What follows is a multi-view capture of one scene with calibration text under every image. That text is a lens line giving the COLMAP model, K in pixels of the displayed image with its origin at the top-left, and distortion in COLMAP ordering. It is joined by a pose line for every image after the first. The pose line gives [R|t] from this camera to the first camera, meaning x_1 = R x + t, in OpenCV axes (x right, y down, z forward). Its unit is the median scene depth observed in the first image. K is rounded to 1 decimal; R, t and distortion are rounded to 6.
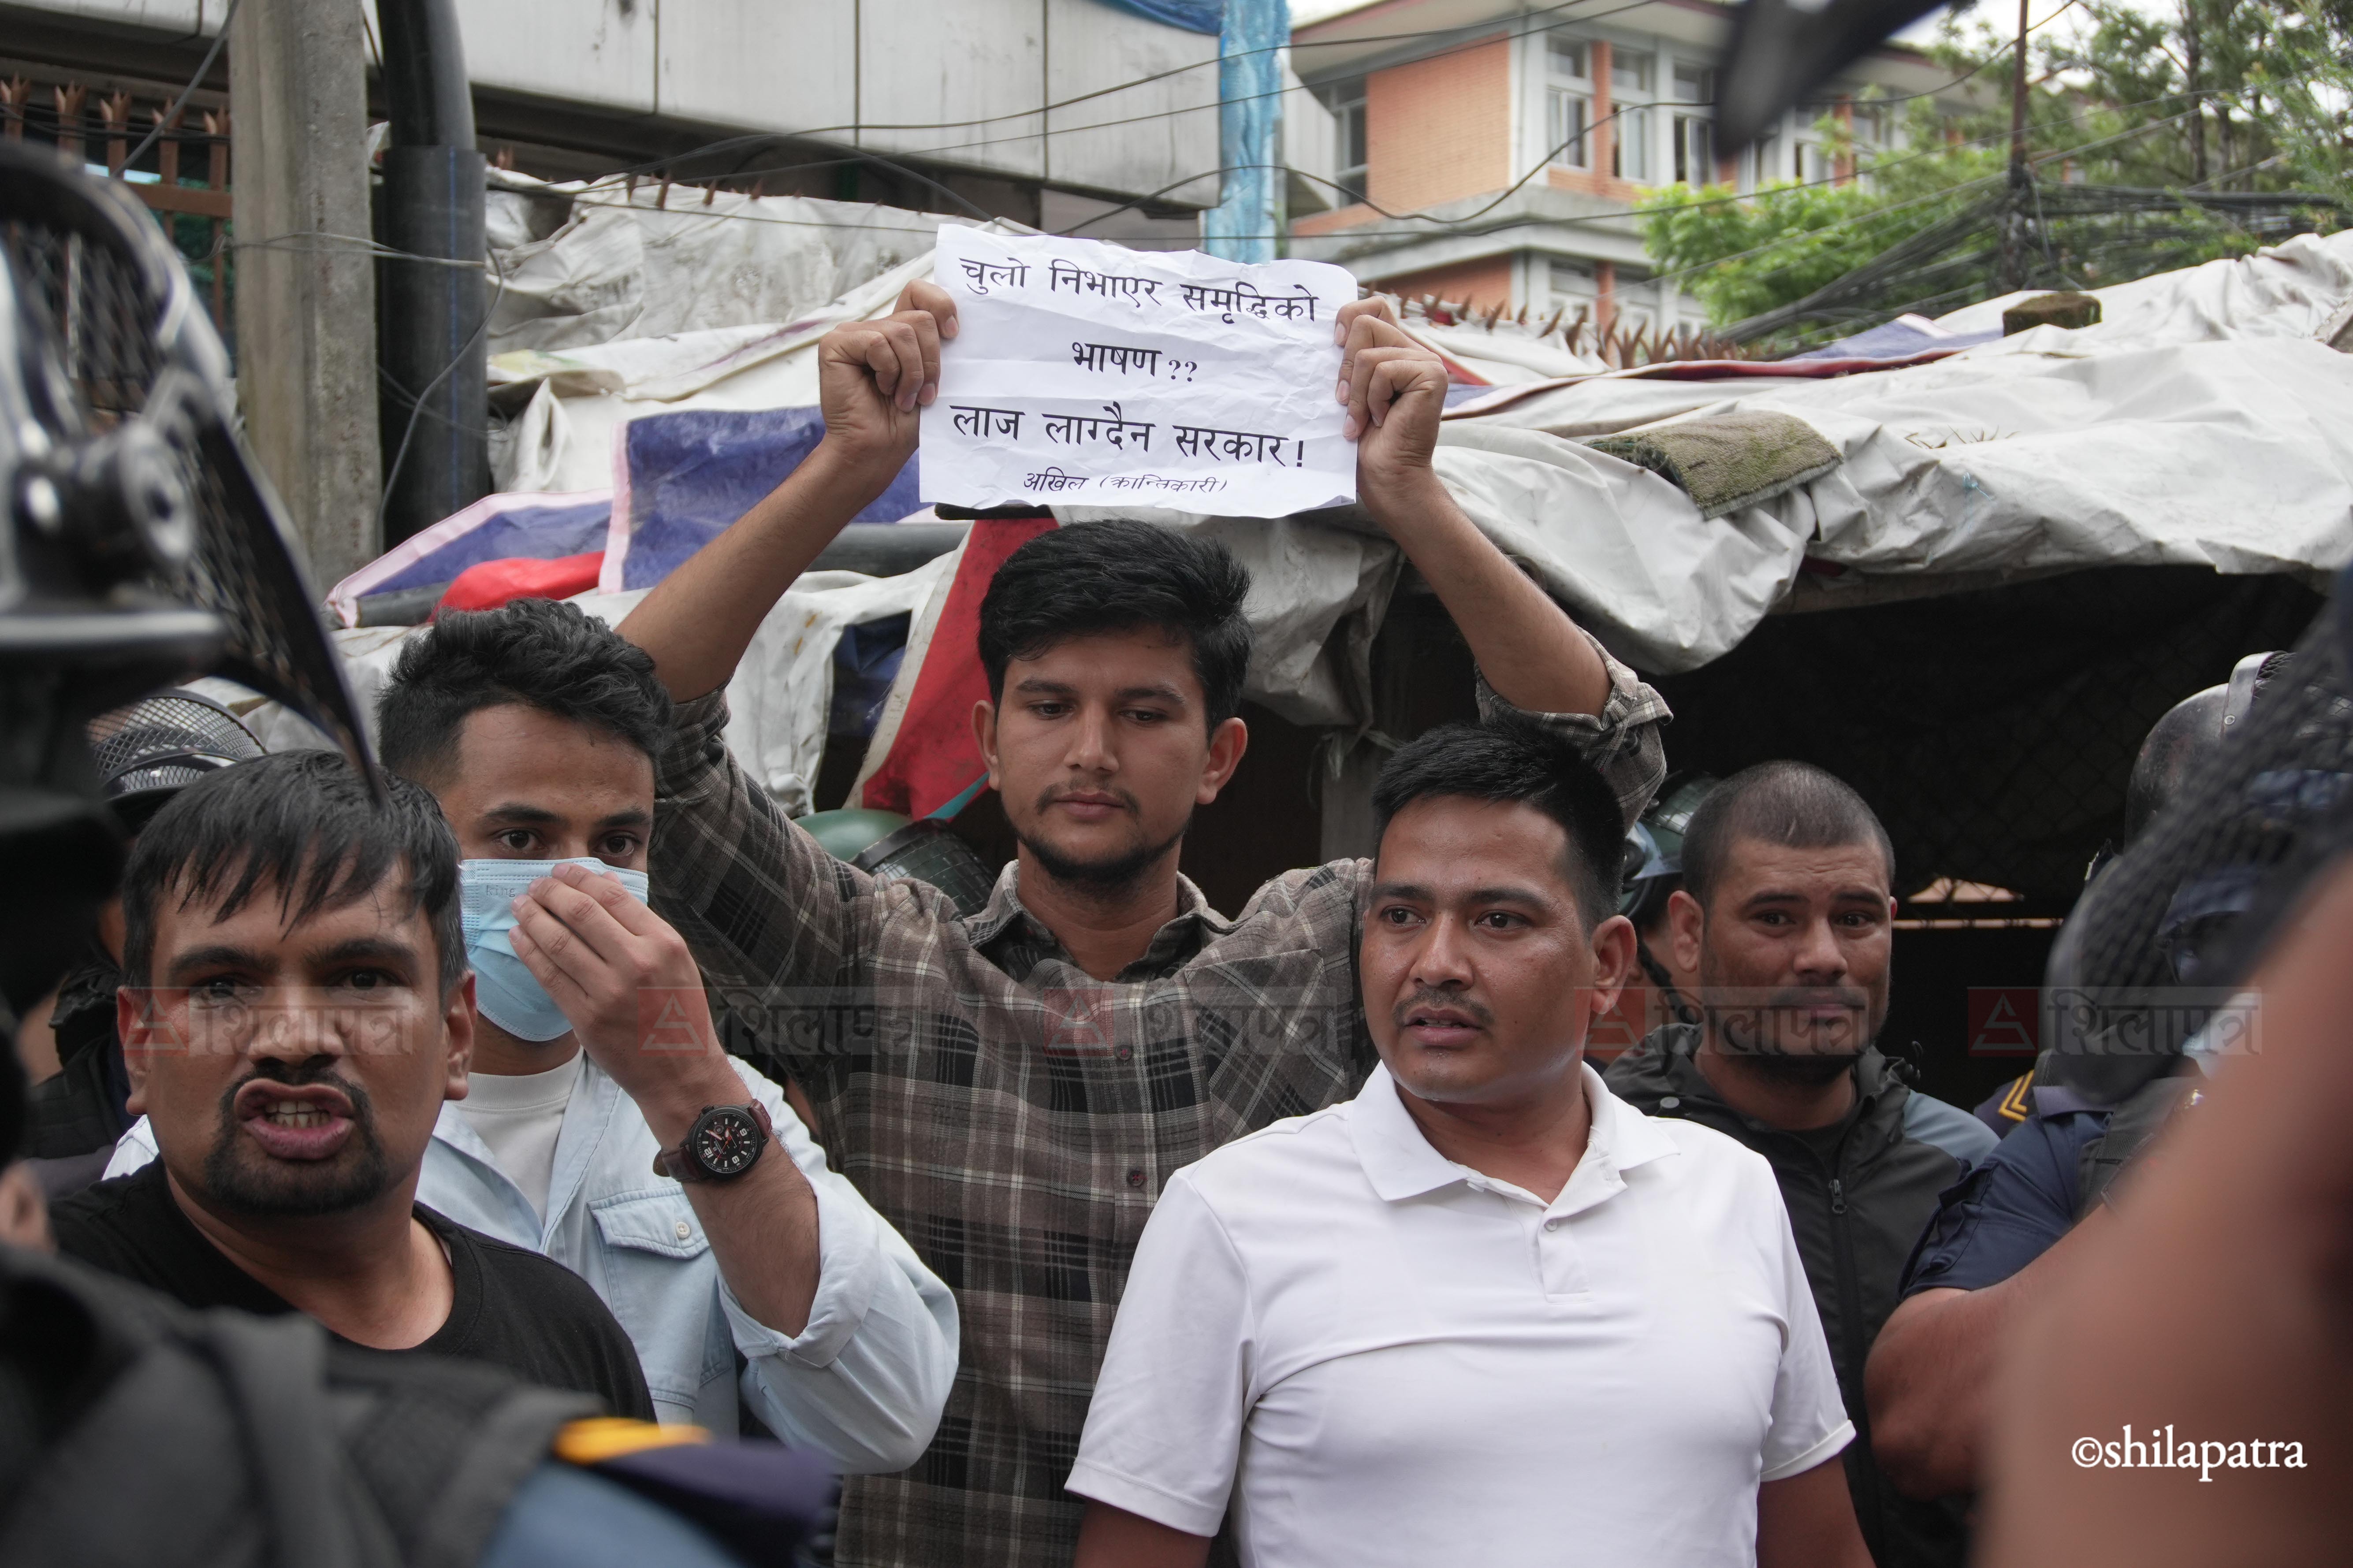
lens RADIAL K [[3473.8, 0, 1168.1], [0, 3473.8, 793.1], [0, 0, 1]] dist [0.150847, 0.000000]
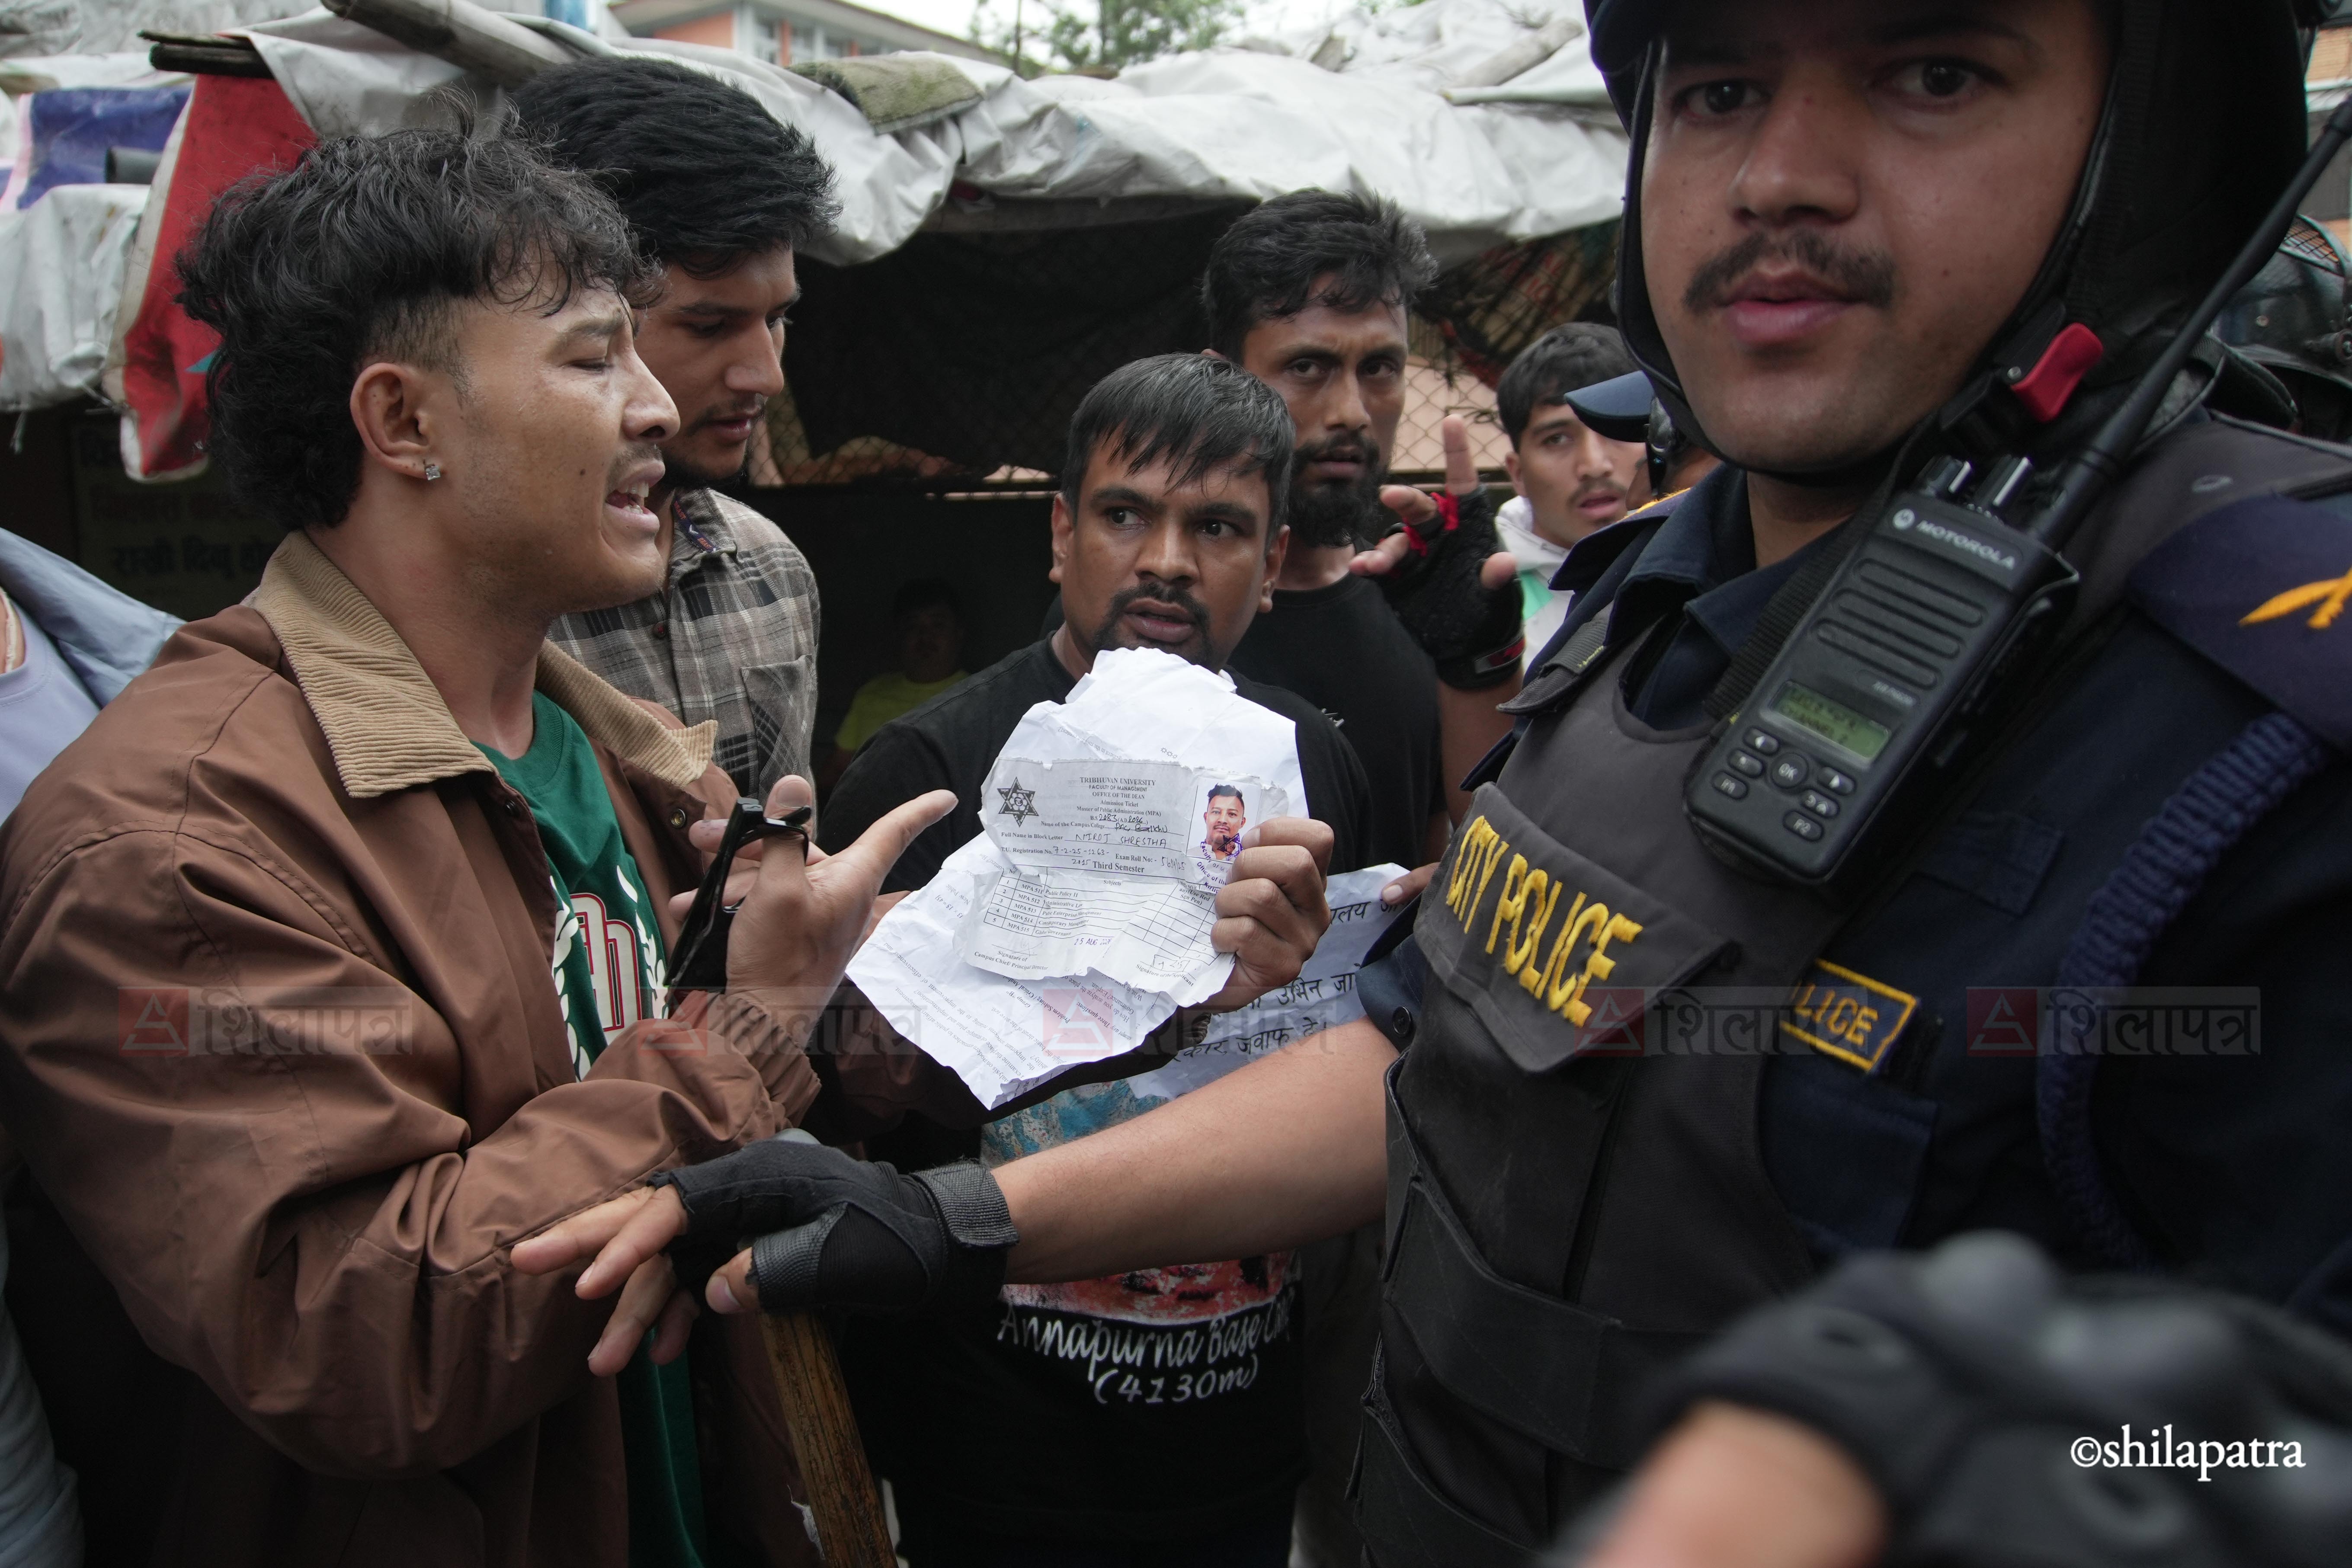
lens RADIAL K [[1818.6, 0, 1162.6], [0, 1818.6, 789.5], [0, 0, 1]] dist [-0.070087, -0.005701]
pose [[0.947925, -0.039352, 0.316053, 0.041125], [-0.021467, 0.982186, 0.186680, 0.025334], [-0.317769, -0.183743, 0.930194, 0.339217]]
